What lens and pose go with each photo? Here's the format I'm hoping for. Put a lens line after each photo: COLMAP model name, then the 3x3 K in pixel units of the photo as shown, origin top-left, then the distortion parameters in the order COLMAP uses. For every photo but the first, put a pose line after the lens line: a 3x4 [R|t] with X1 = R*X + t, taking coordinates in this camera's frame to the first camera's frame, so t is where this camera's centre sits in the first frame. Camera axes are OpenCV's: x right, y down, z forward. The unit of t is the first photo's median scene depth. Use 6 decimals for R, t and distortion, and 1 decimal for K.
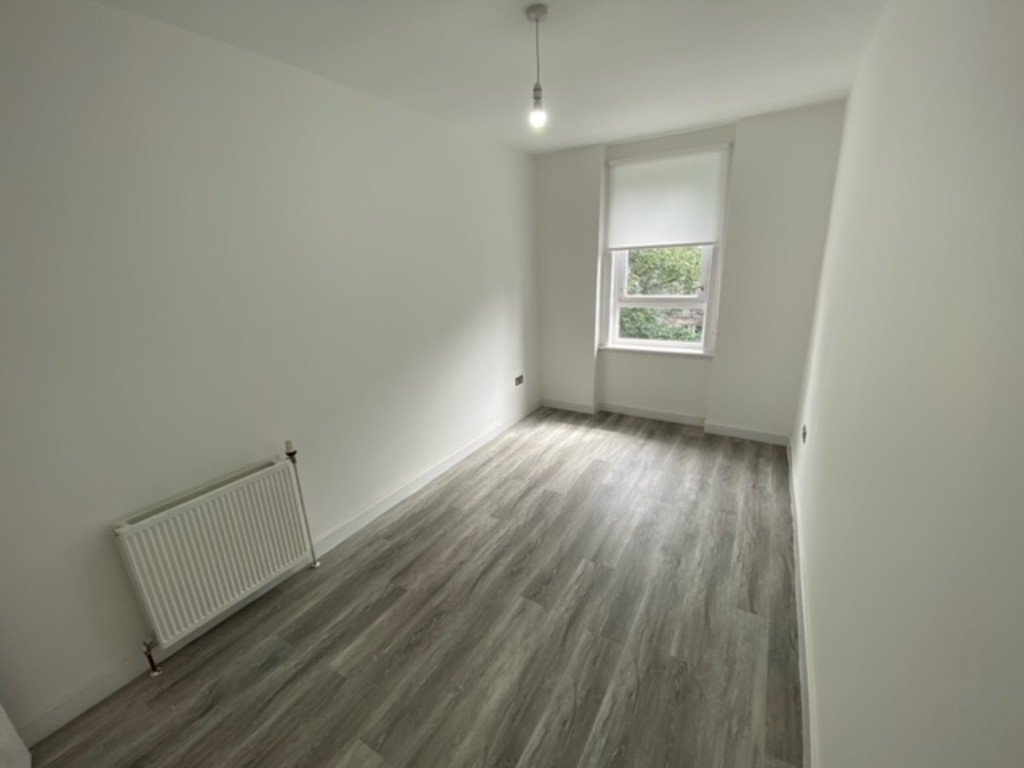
lens RADIAL K [[410.9, 0, 512.0], [0, 410.9, 384.0], [0, 0, 1]] dist [0.039512, -0.033130]
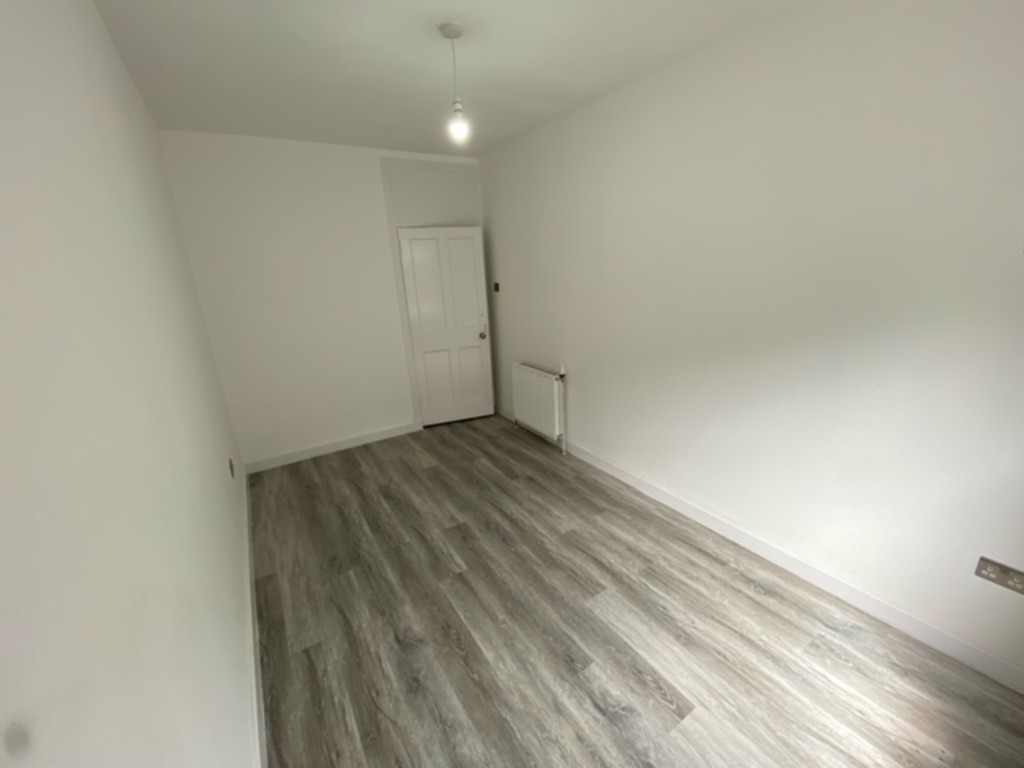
lens RADIAL K [[410.9, 0, 512.0], [0, 410.9, 384.0], [0, 0, 1]] dist [0.039512, -0.033130]
pose [[-0.434922, 0.320066, -0.841665, 0.810634], [-0.197807, 0.877907, 0.436063, -0.412213], [0.878473, 0.356141, -0.318510, 1.241556]]
